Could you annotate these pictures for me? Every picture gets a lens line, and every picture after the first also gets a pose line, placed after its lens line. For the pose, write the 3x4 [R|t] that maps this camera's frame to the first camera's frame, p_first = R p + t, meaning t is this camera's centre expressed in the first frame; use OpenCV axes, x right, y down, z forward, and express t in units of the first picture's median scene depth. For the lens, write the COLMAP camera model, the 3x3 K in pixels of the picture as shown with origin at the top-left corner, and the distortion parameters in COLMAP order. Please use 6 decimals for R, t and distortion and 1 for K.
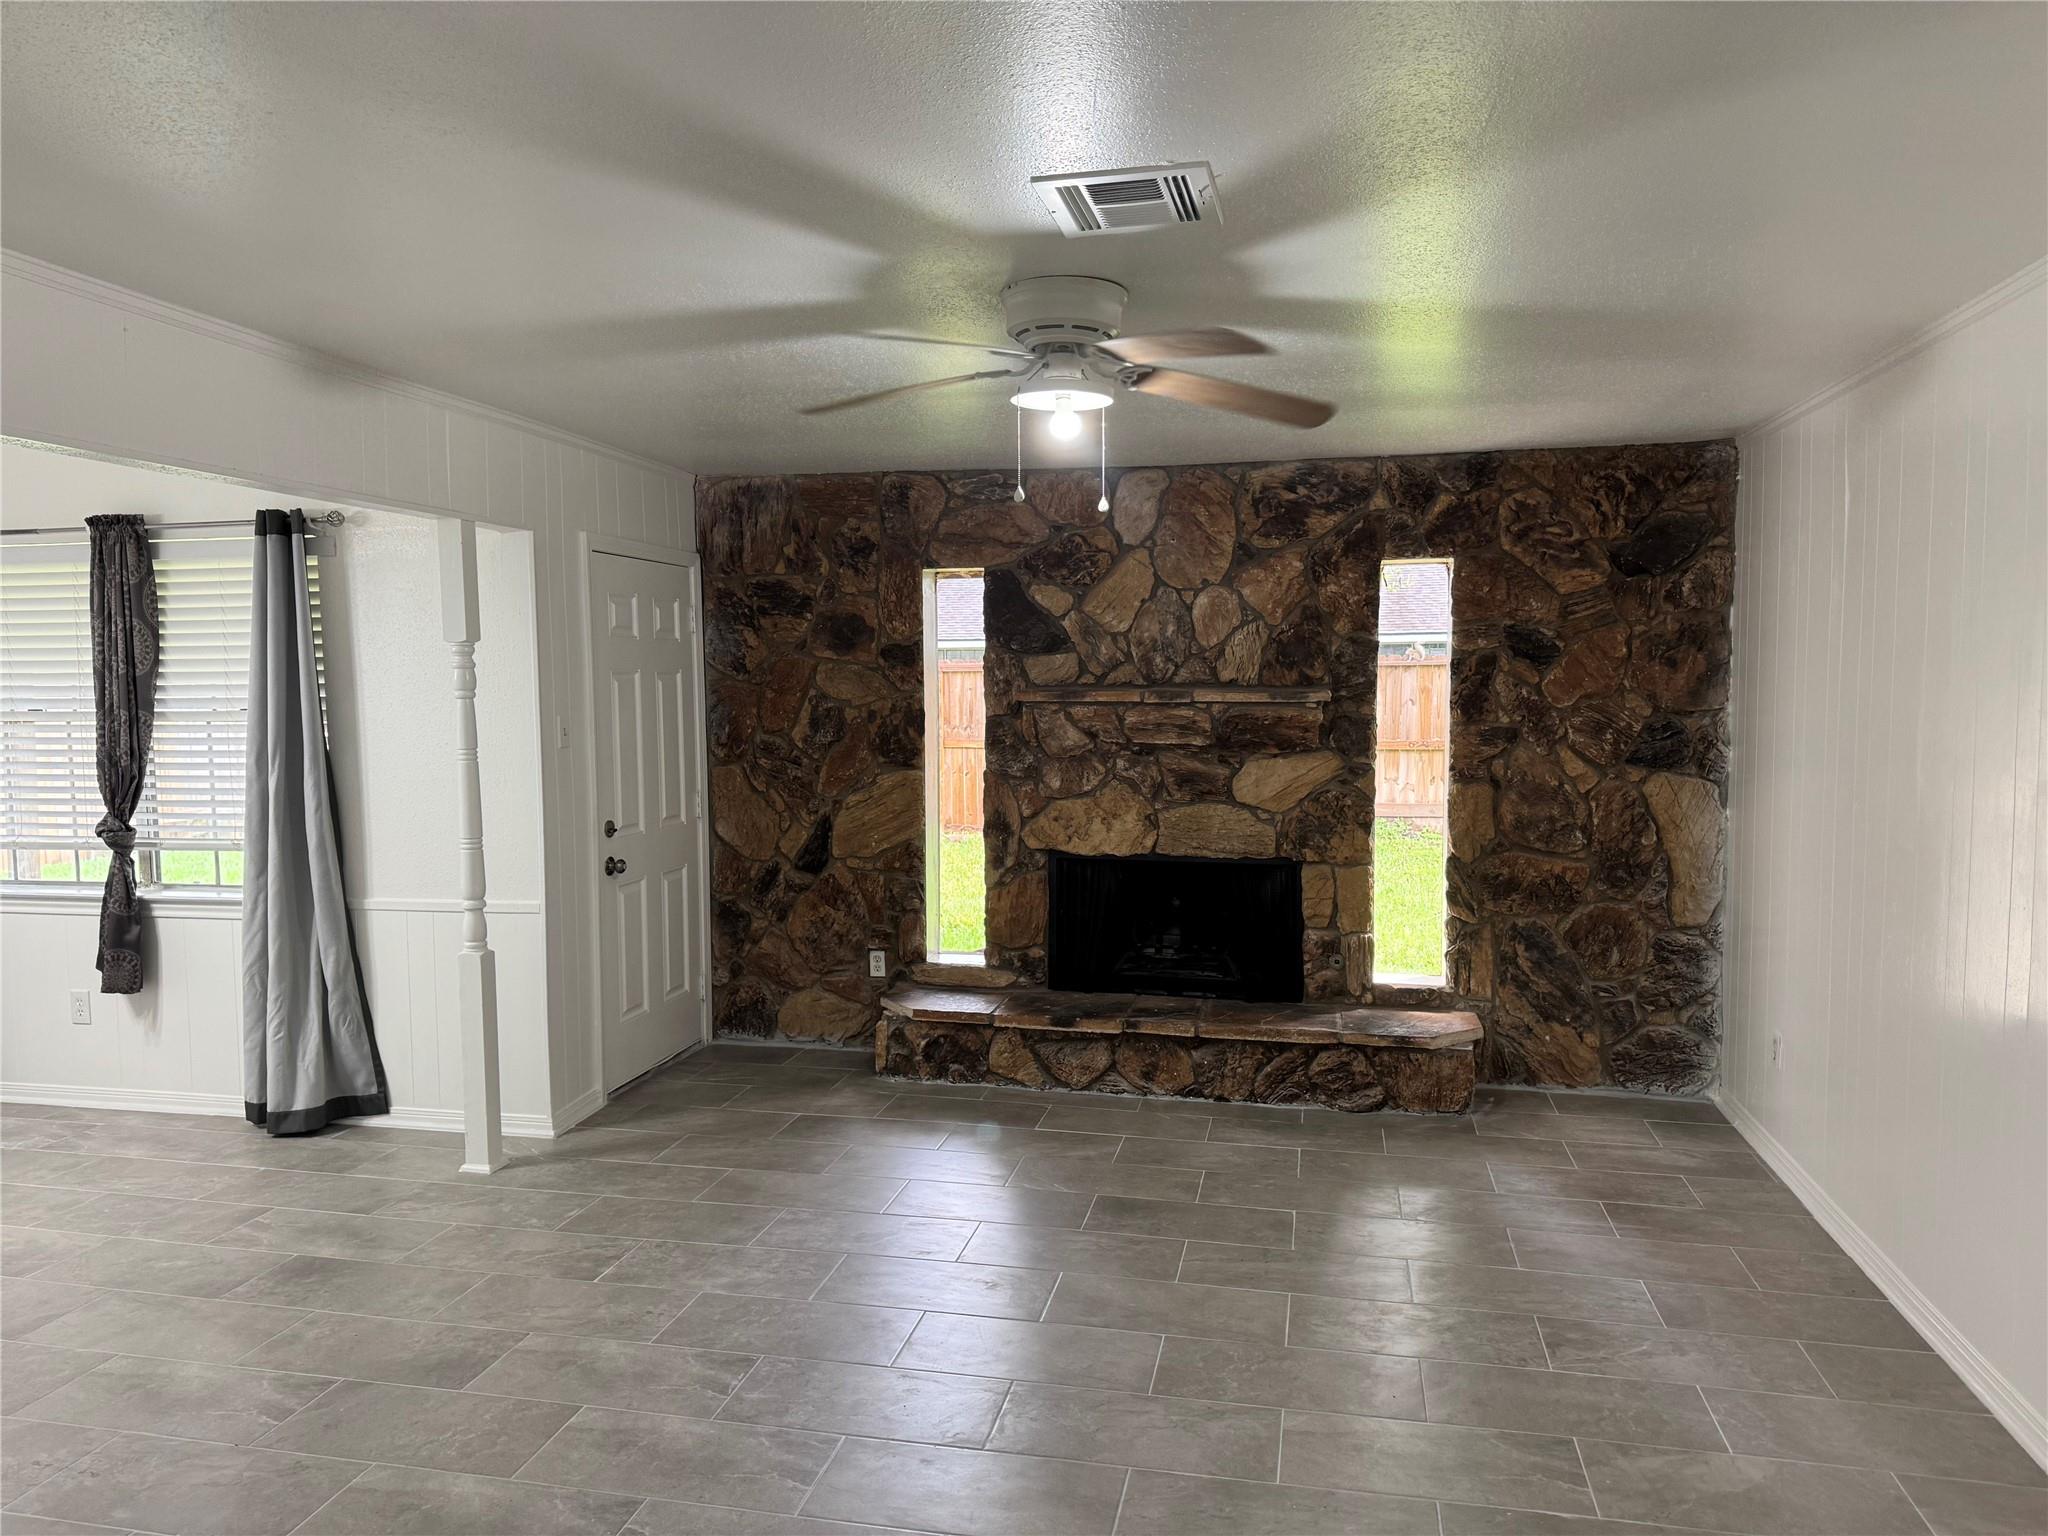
lens RADIAL K [[1443.2, 0, 1024.0], [0, 1443.2, 768.0], [0, 0, 1]] dist [0.117462, -0.163008]
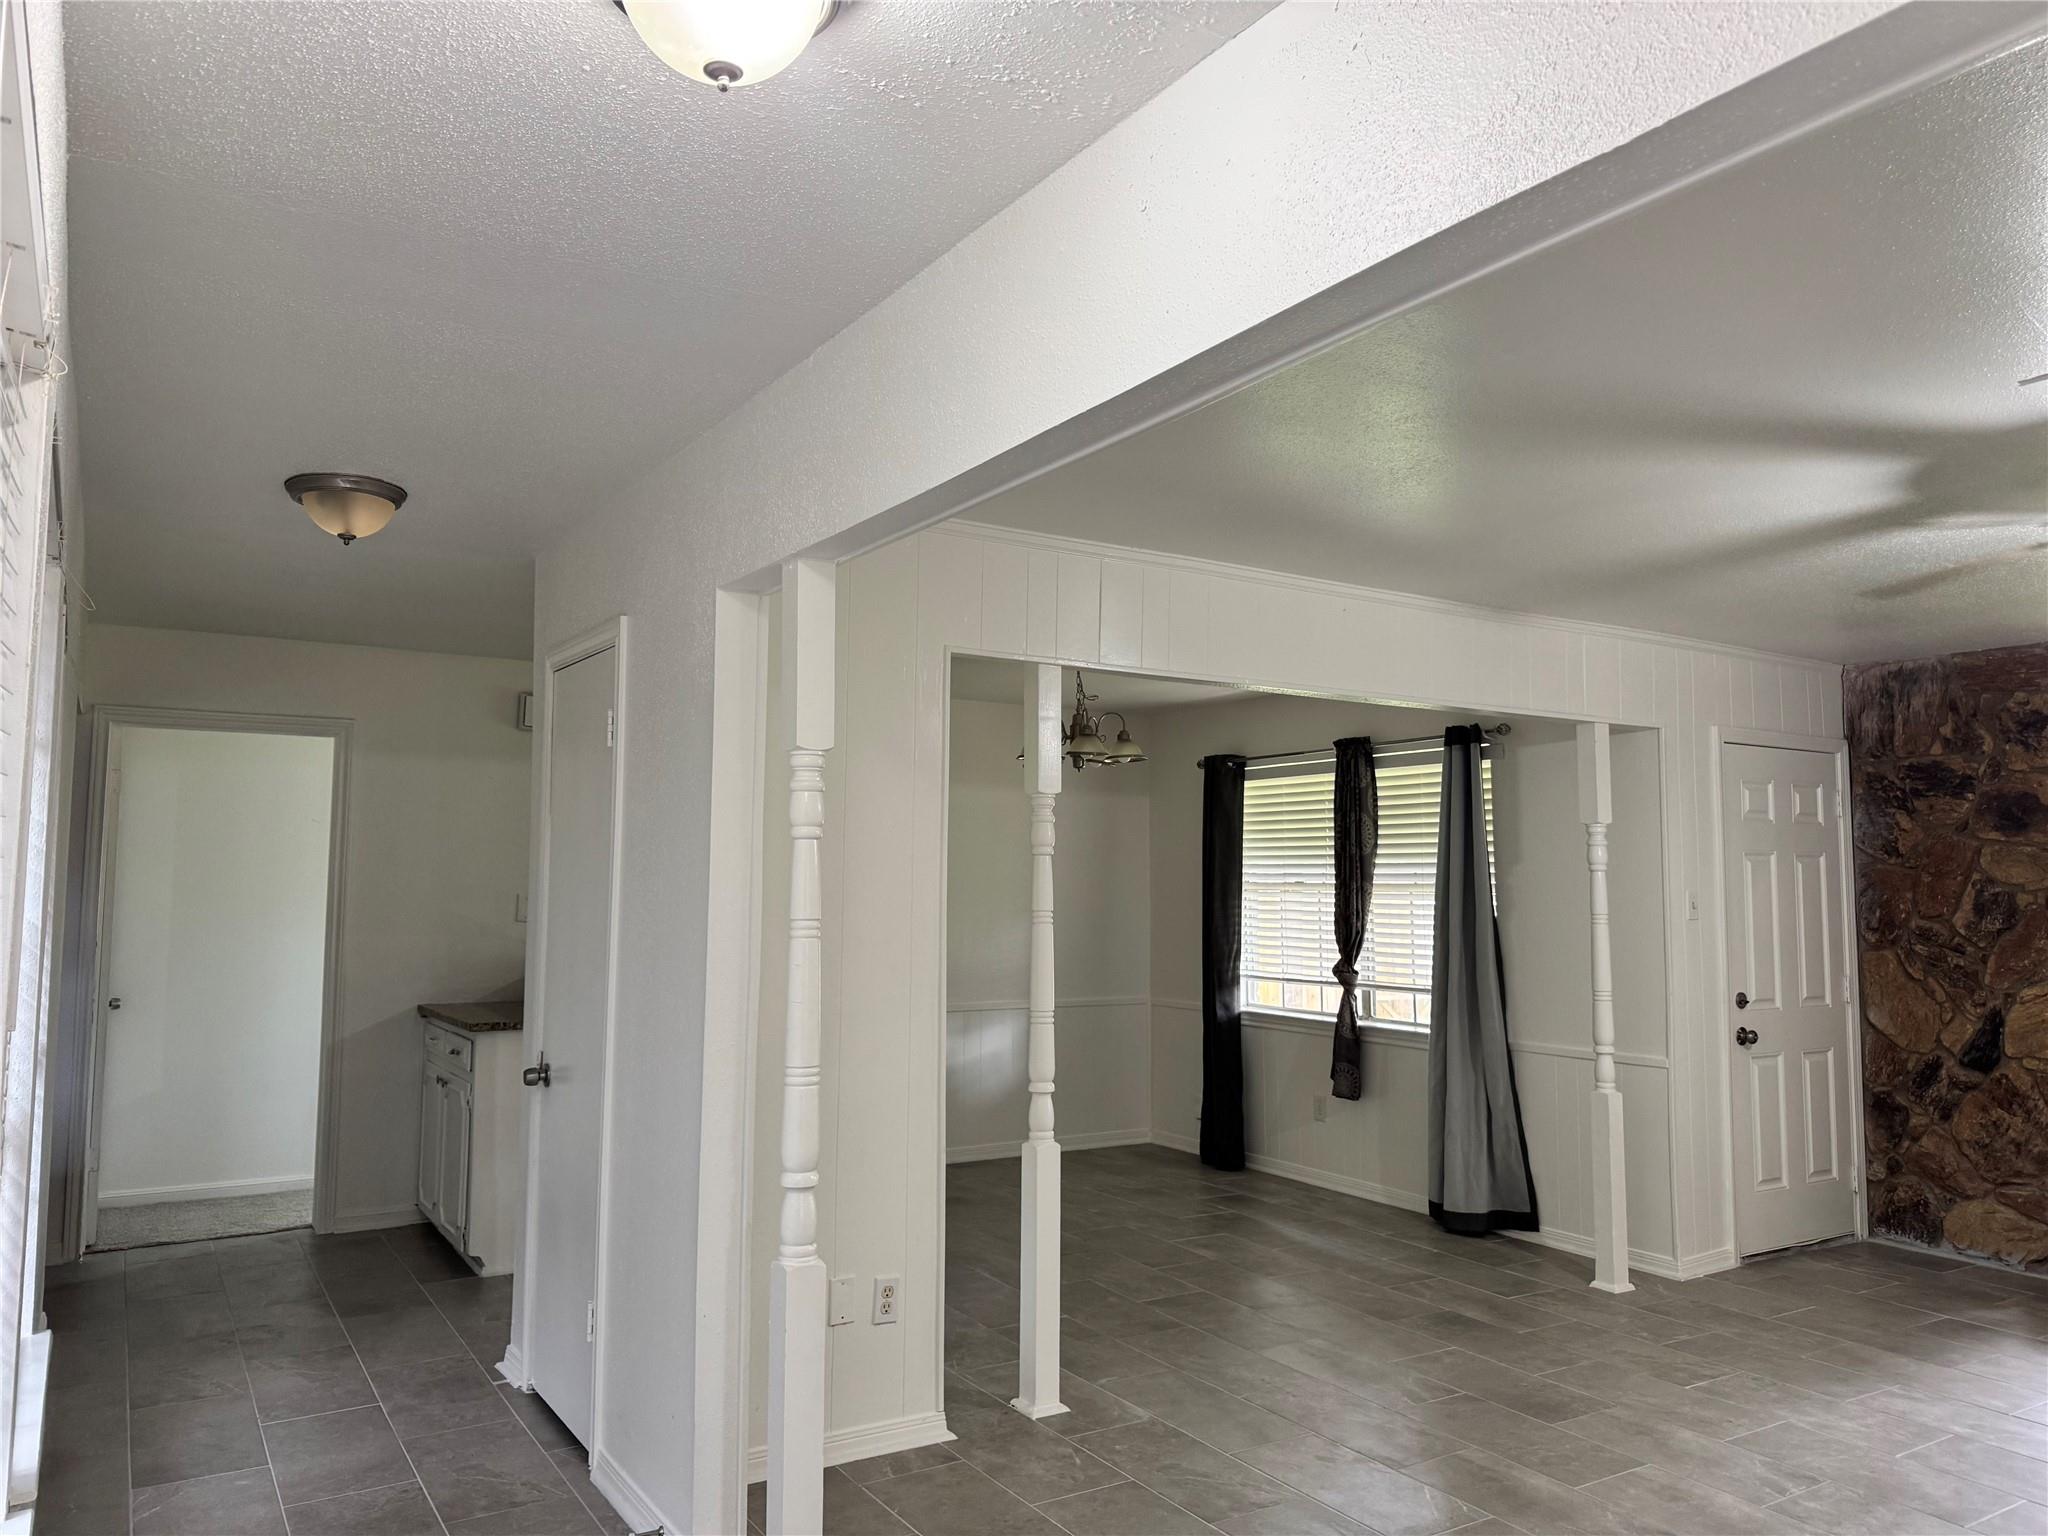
lens RADIAL K [[1443.2, 0, 1024.0], [0, 1443.2, 768.0], [0, 0, 1]] dist [0.117462, -0.163008]
pose [[0.695479, -0.047707, -0.716961, 0.117232], [-0.061864, 0.990113, -0.125893, 0.038224], [0.715878, 0.131911, 0.685651, -0.117584]]
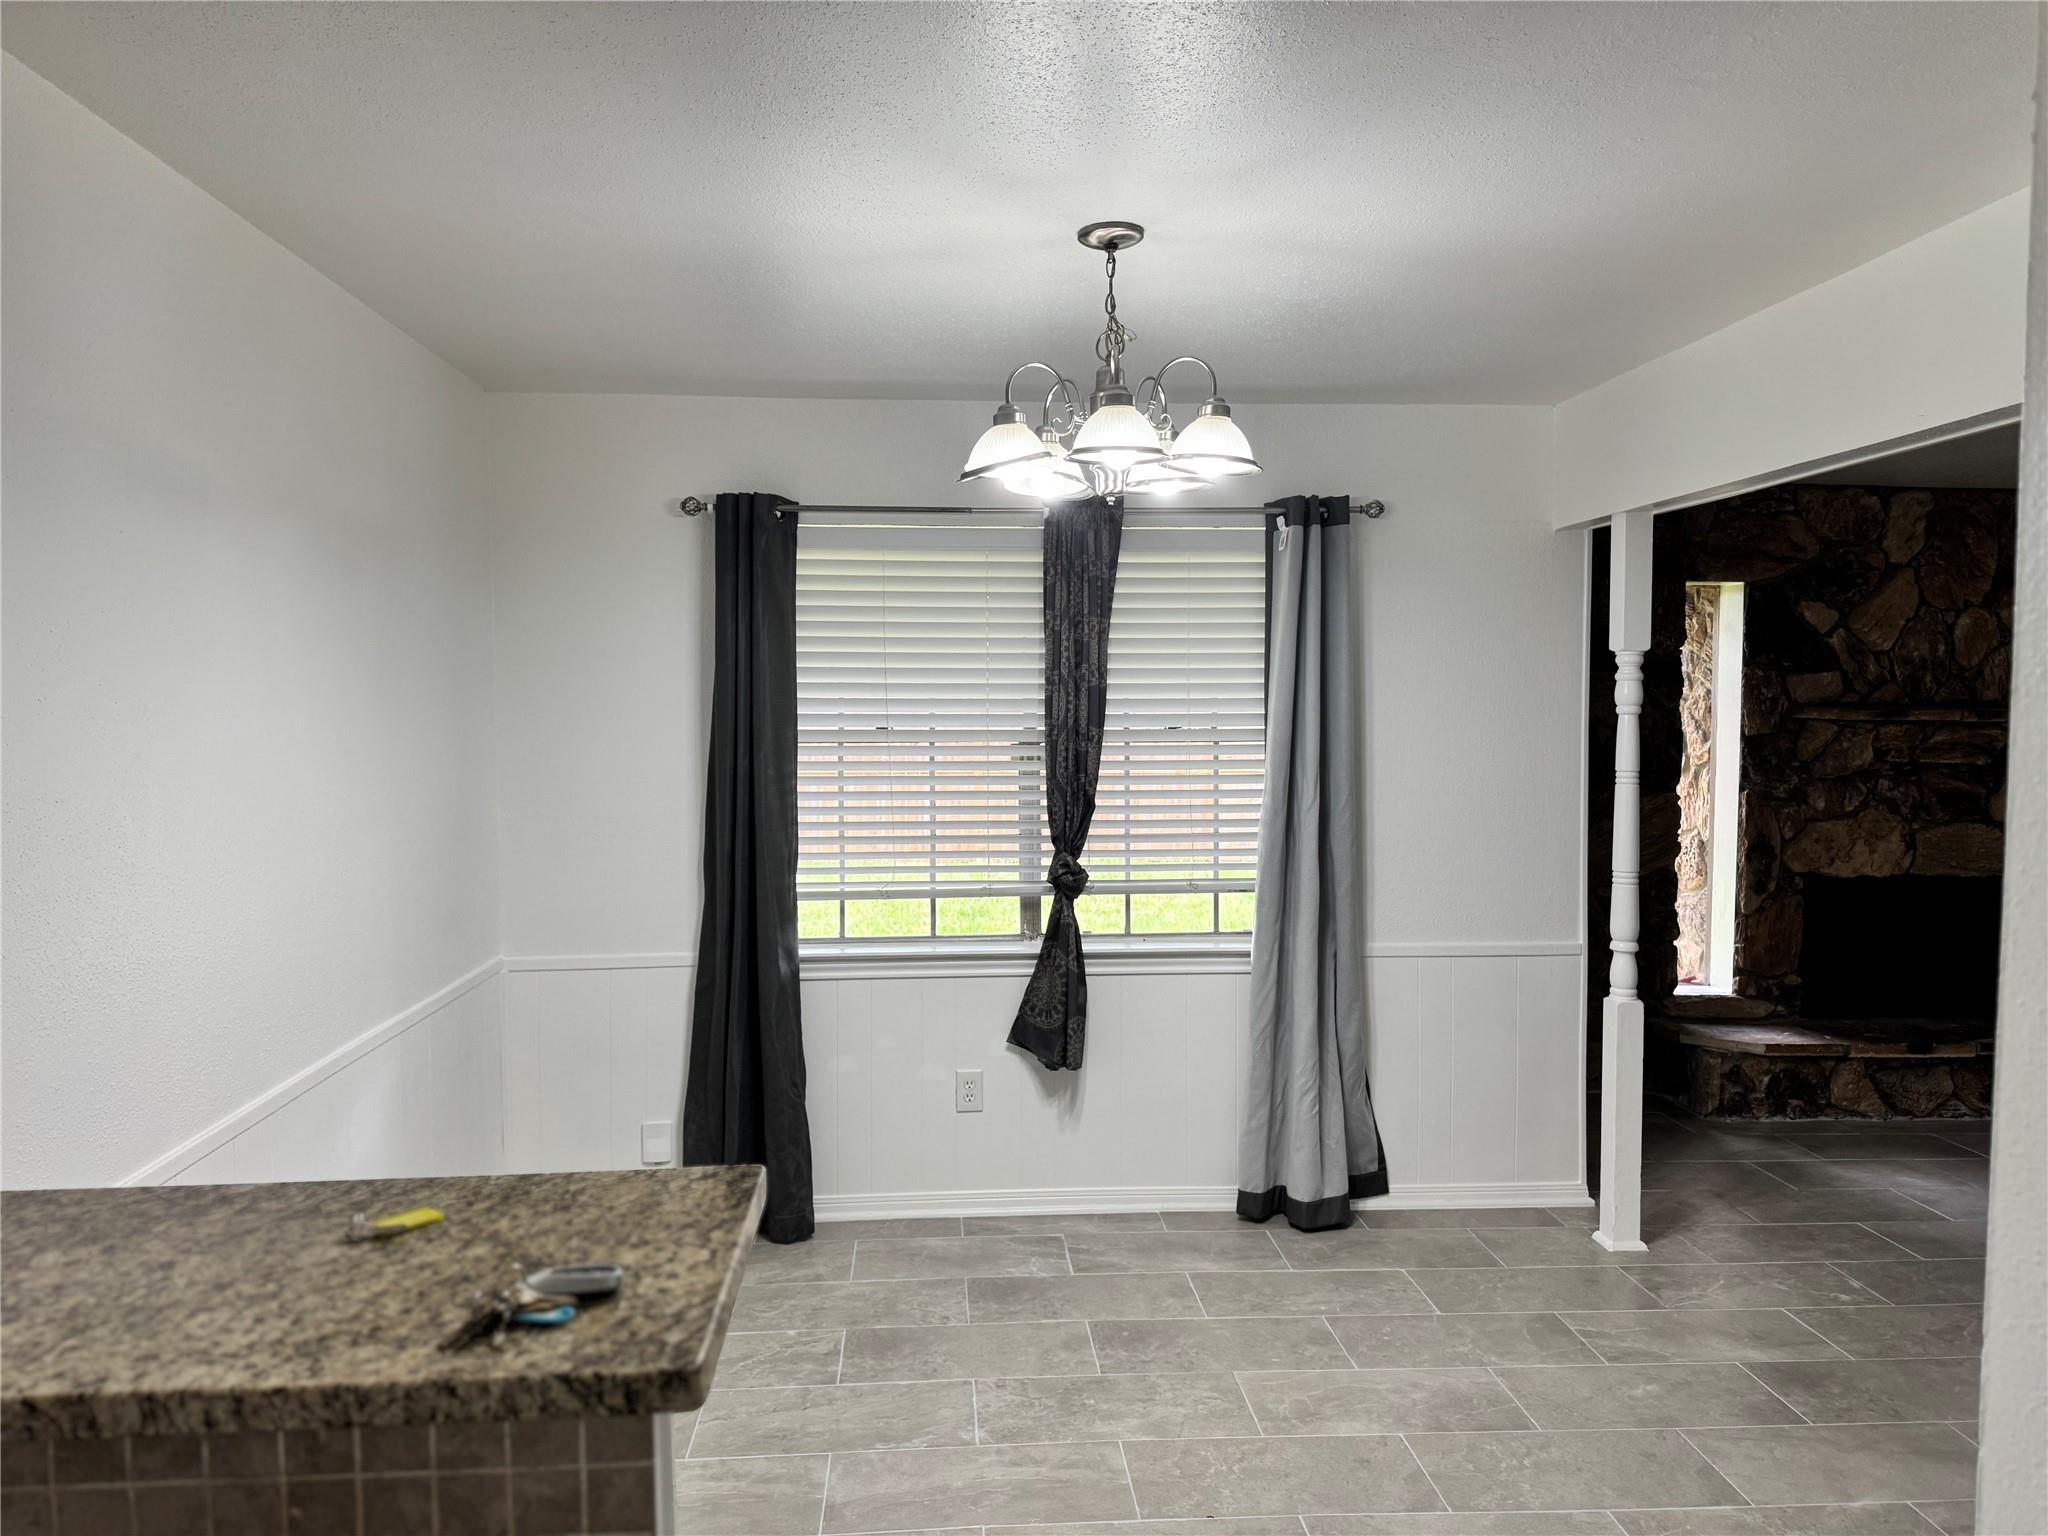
lens RADIAL K [[1463.7, 0, 1023.3], [0, 1463.7, 743.6], [0, 0, 1]] dist [0.050159, -0.081163]
pose [[0.962330, -0.000271, 0.271884, -0.763236], [0.009977, 0.999361, -0.034315, -0.001630], [-0.271701, 0.035735, 0.961718, 0.187100]]
